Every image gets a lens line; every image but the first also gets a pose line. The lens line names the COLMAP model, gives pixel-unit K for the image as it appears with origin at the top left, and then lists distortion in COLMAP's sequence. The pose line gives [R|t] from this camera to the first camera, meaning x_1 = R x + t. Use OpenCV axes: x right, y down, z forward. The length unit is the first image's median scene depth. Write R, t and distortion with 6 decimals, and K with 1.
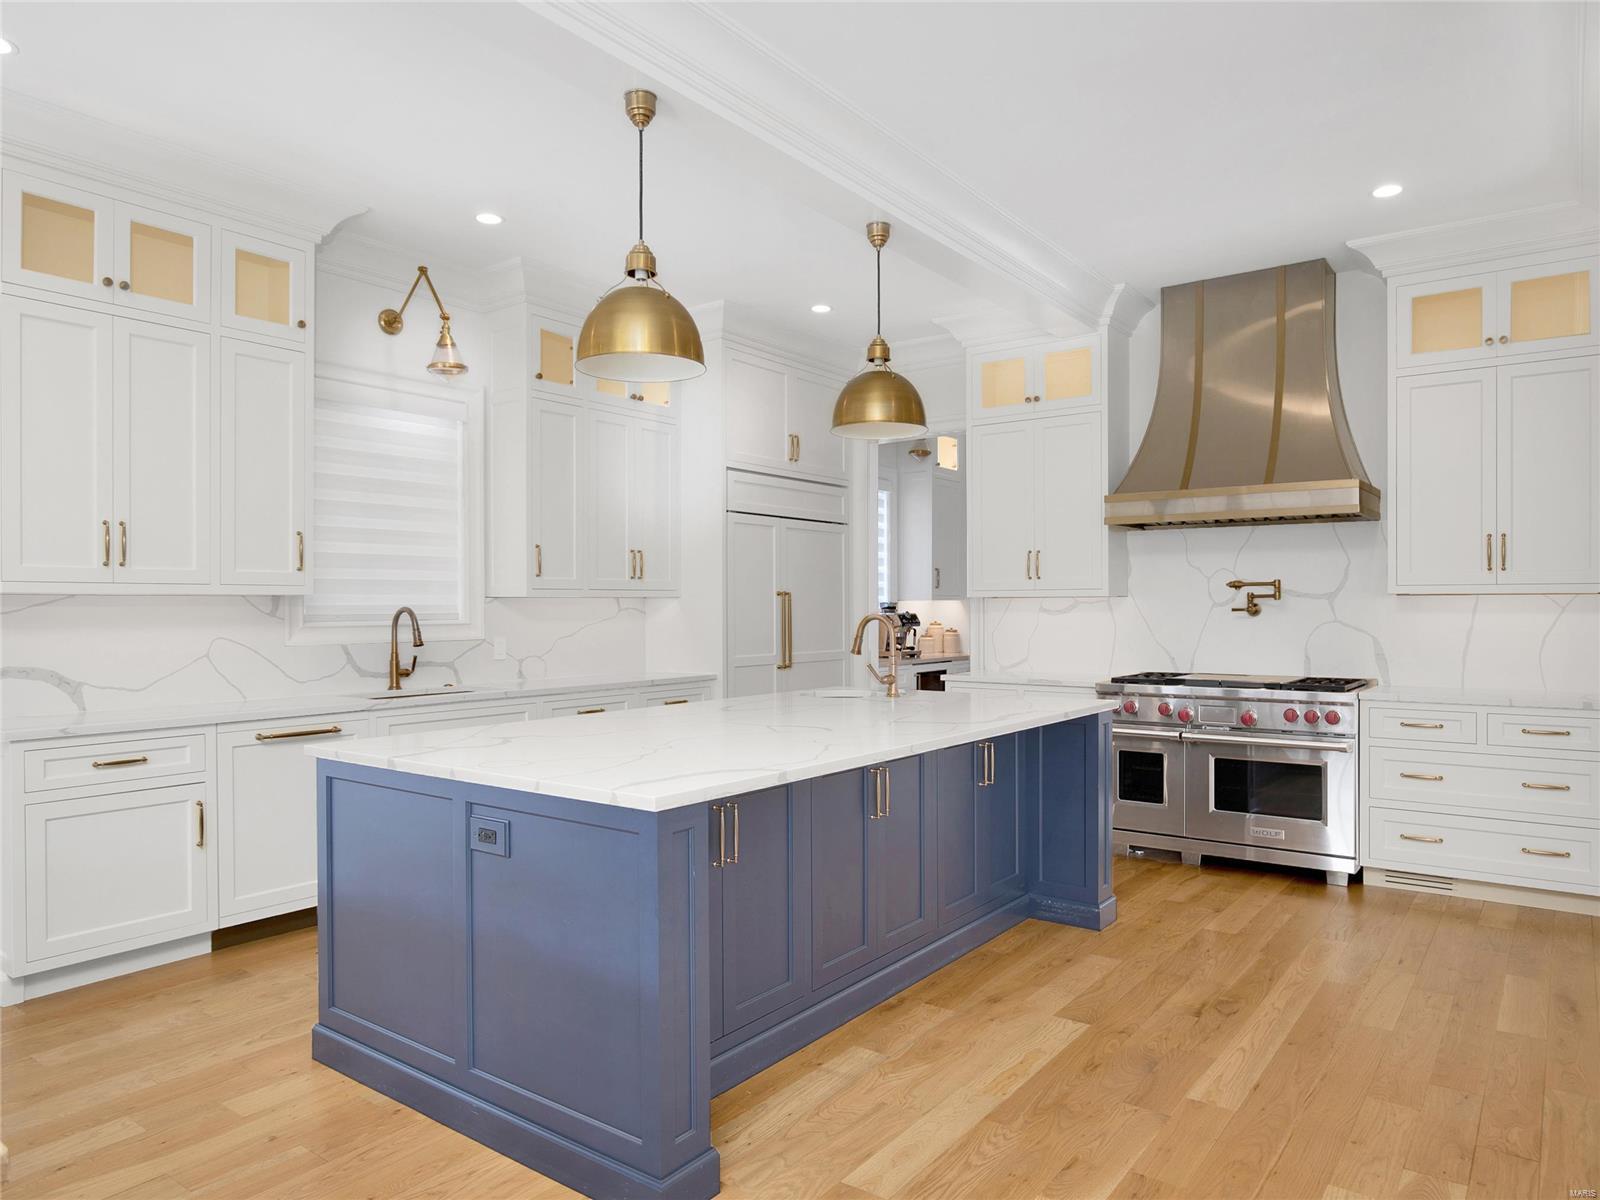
lens RADIAL K [[1042.9, 0, 817.0], [0, 1042.9, 605.7], [0, 0, 1]] dist [-0.030783, 0.005820]
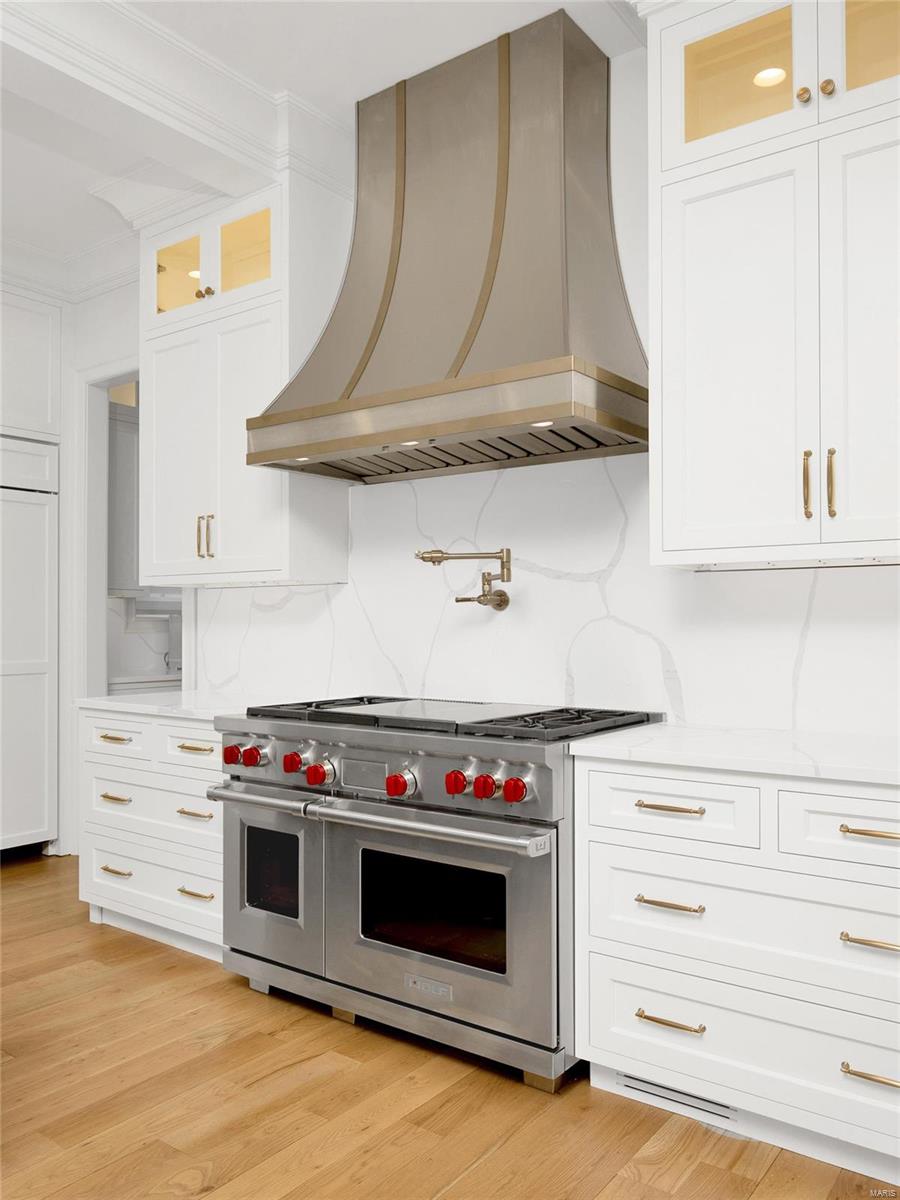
lens RADIAL K [[909.5, 0, 440.2], [0, 909.5, 608.9], [0, 0, 1]] dist [-0.009839, -0.008457]
pose [[0.999556, -0.002006, -0.029741, 0.440345], [0.001693, 0.999943, -0.010548, 0.016760], [0.029760, 0.010493, 0.999502, 0.482627]]
